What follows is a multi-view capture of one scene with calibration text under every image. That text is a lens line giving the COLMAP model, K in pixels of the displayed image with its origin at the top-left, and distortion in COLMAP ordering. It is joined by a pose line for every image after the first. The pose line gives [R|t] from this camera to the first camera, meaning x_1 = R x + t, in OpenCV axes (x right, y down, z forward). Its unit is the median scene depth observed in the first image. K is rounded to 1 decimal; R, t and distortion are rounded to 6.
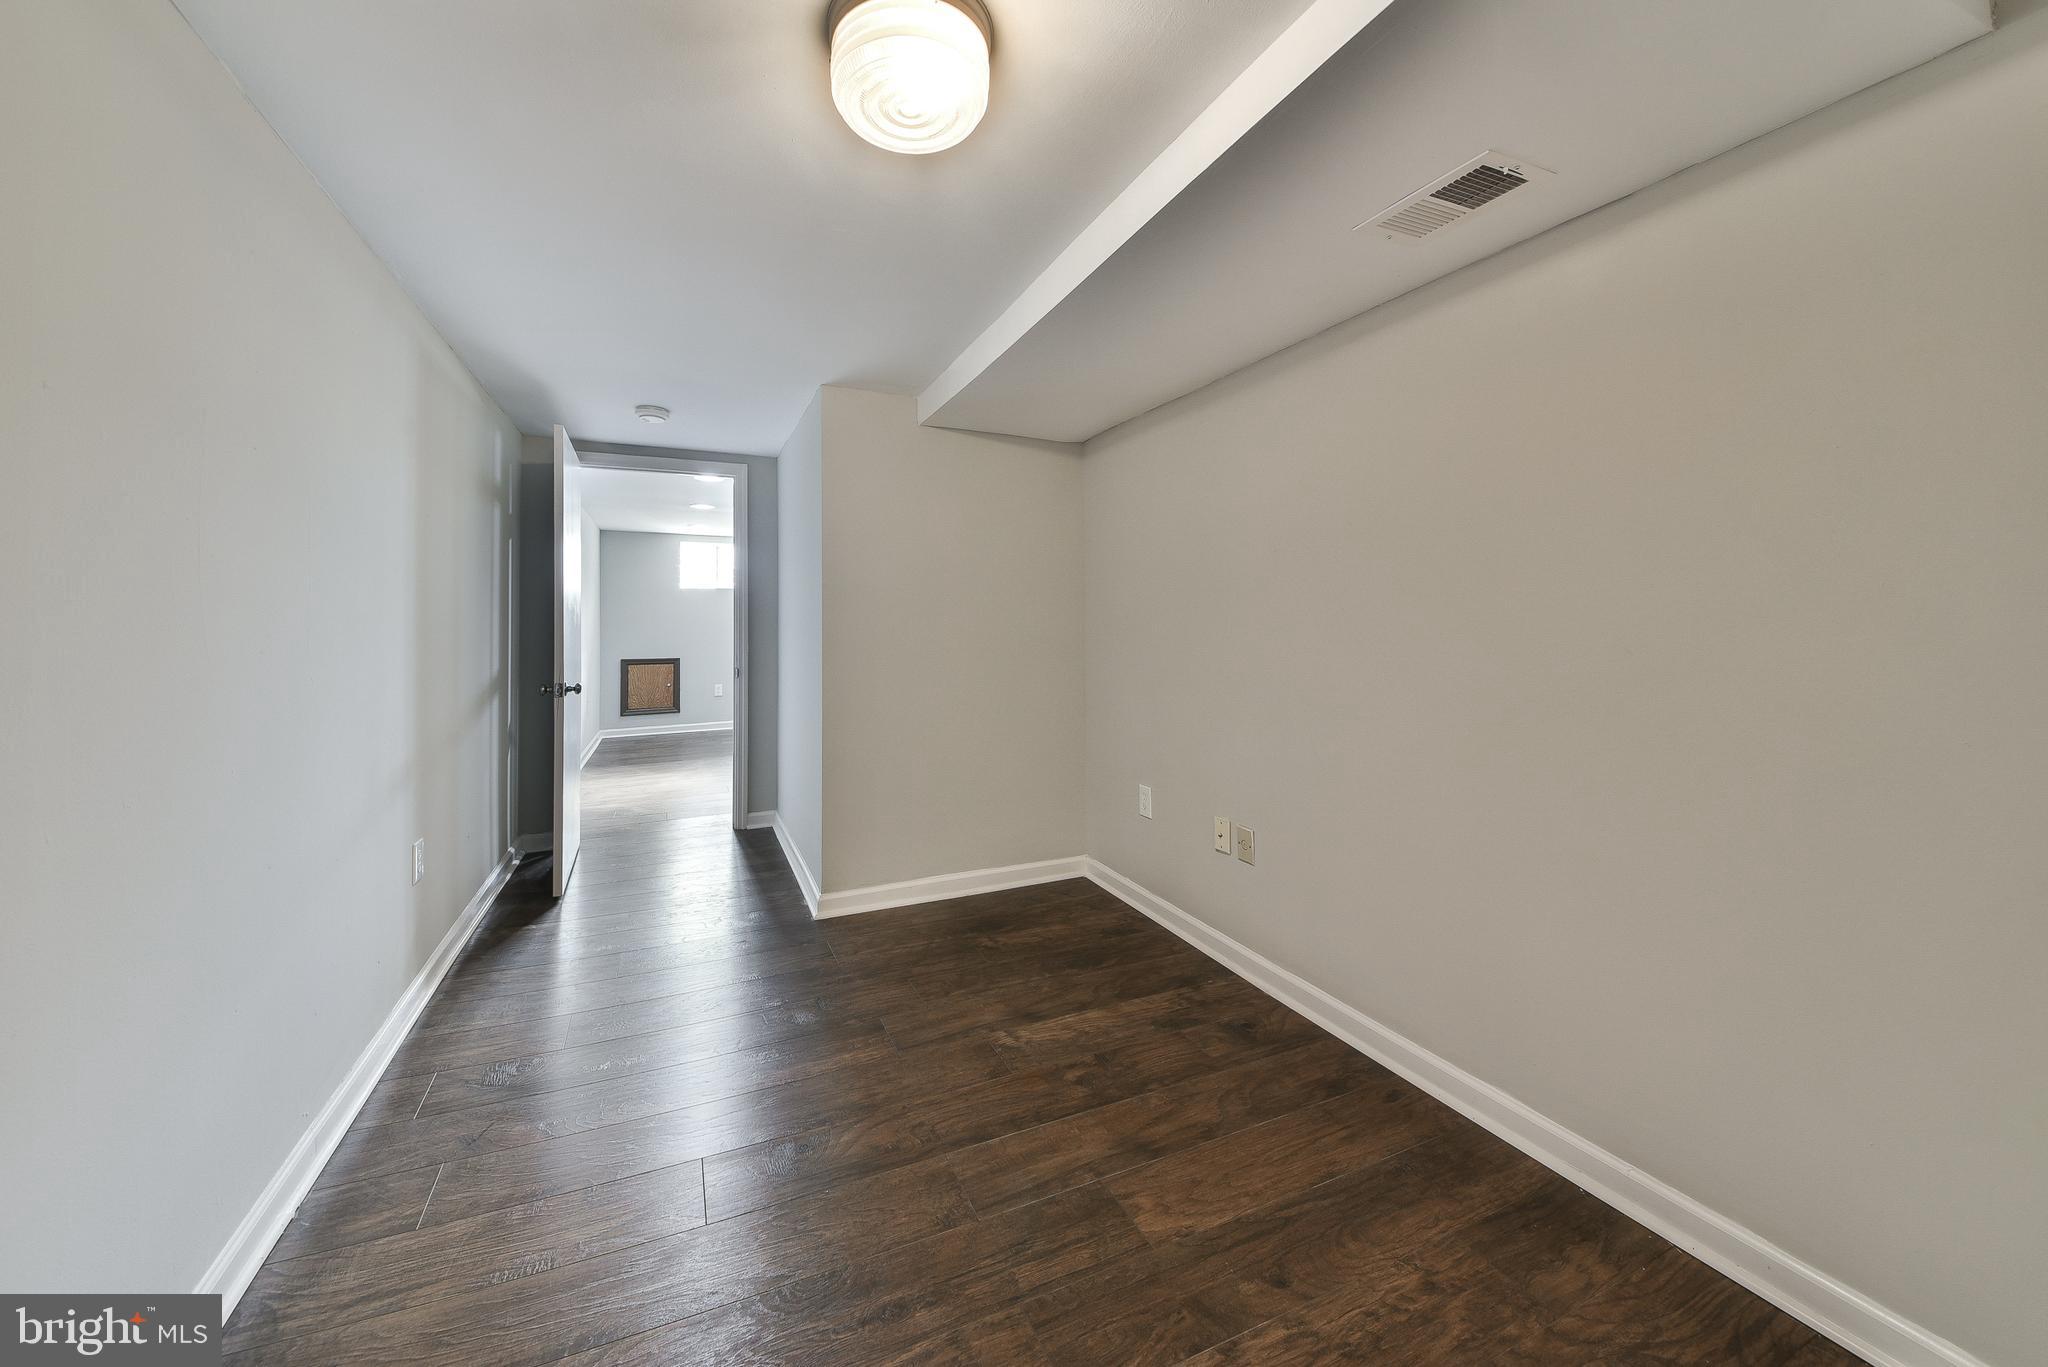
lens RADIAL K [[723.1, 0, 980.7], [0, 723.1, 613.1], [0, 0, 1]] dist [0.010131, -0.001959]
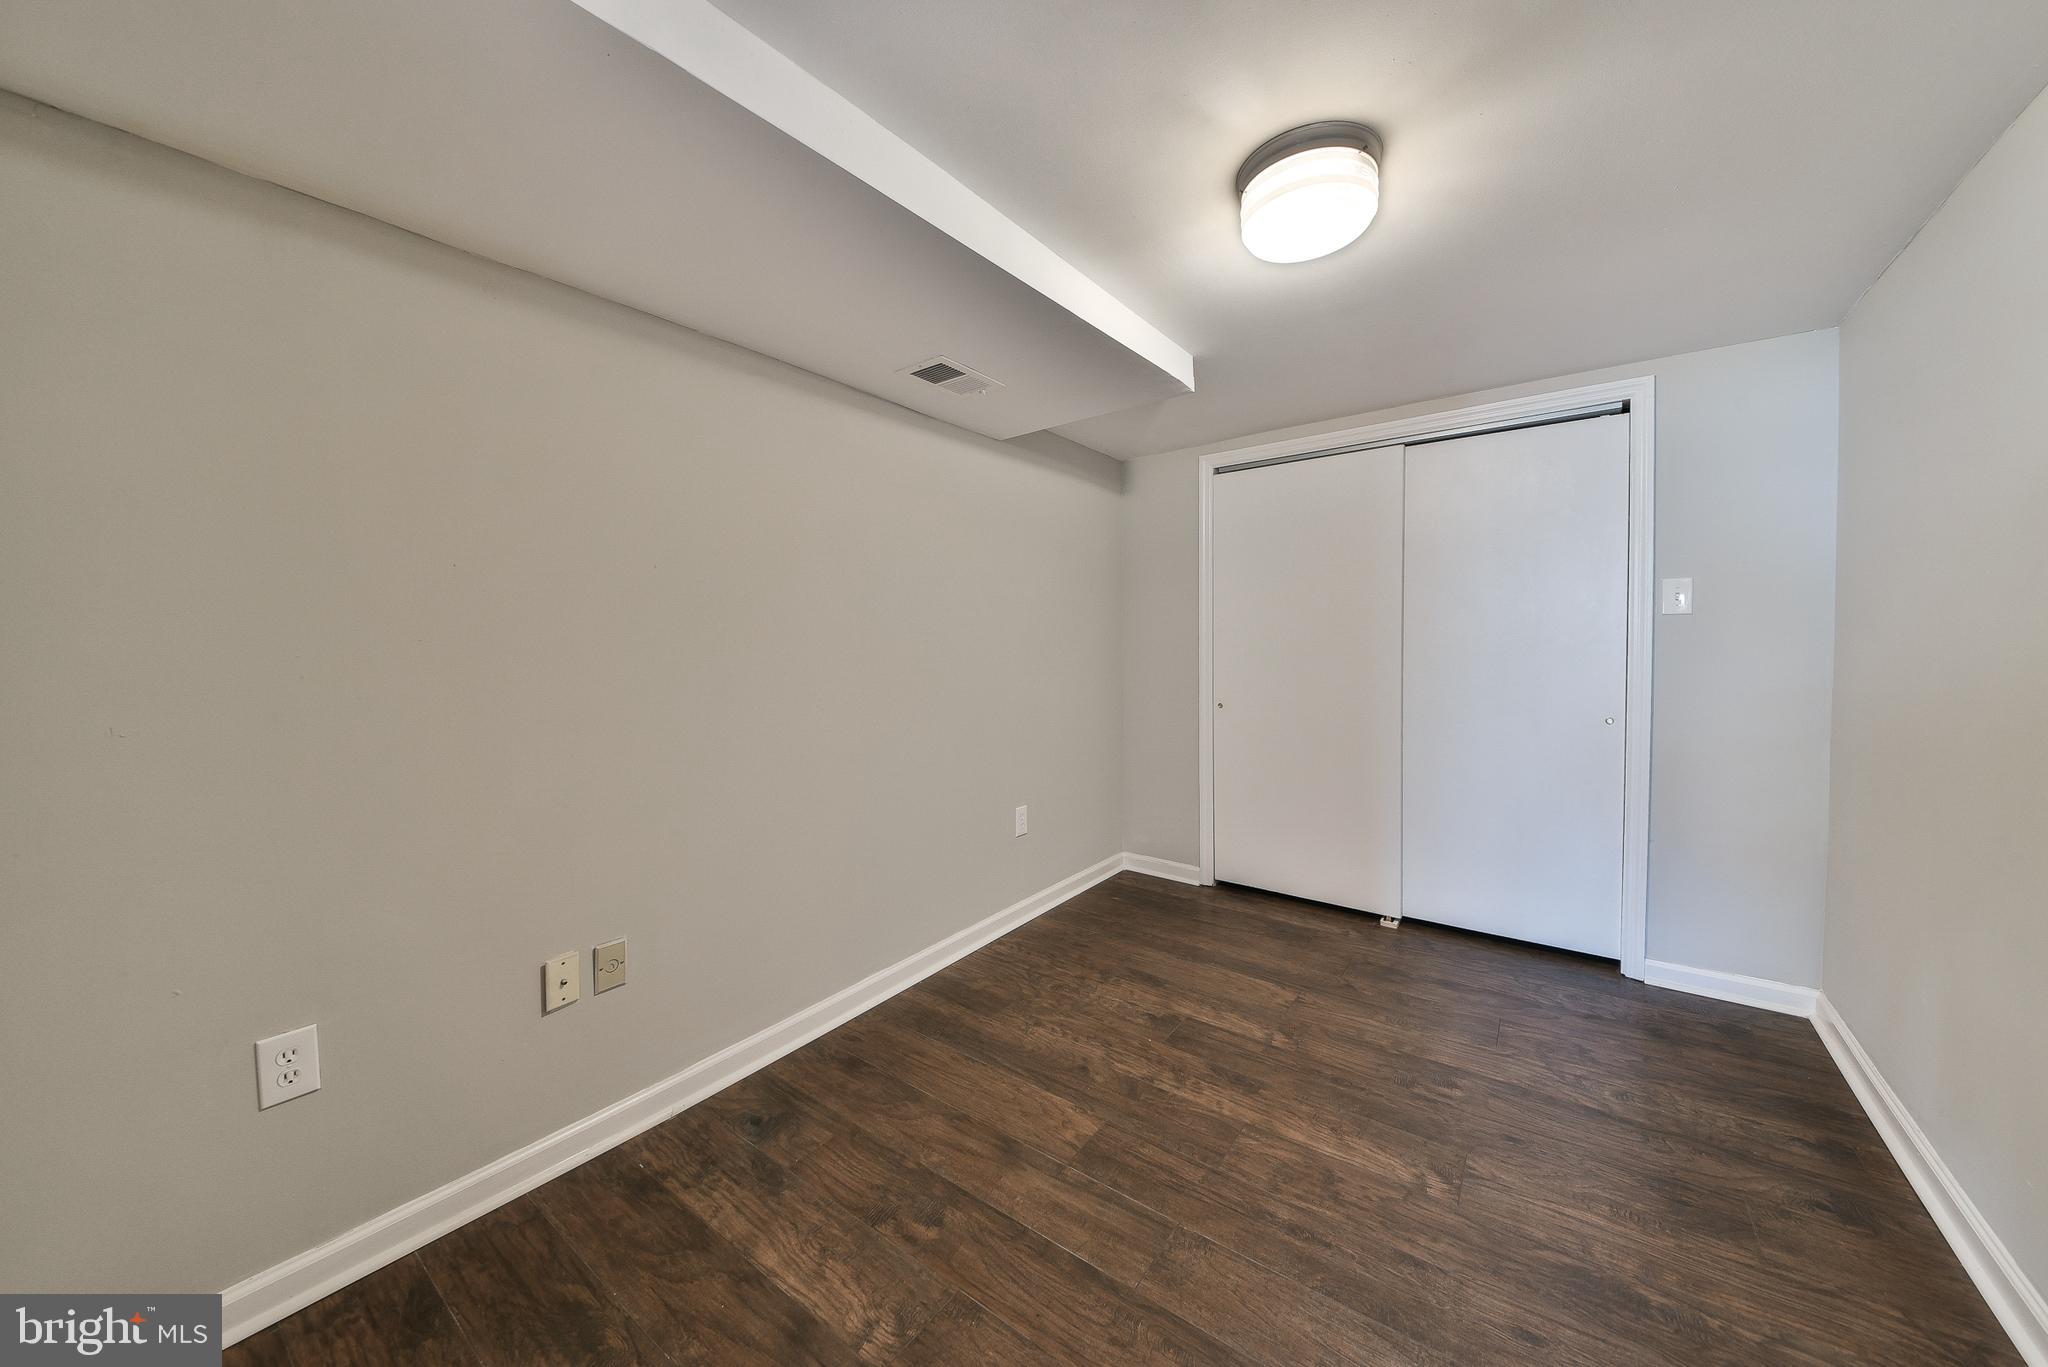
lens RADIAL K [[723.1, 0, 1005.7], [0, 723.1, 650.8], [0, 0, 1]] dist [0.010131, -0.001959]
pose [[-0.482308, -0.010994, 0.875933, -0.706557], [-0.000062, 0.999922, 0.012516, -0.009518], [-0.876002, 0.005983, -0.482271, 1.526564]]
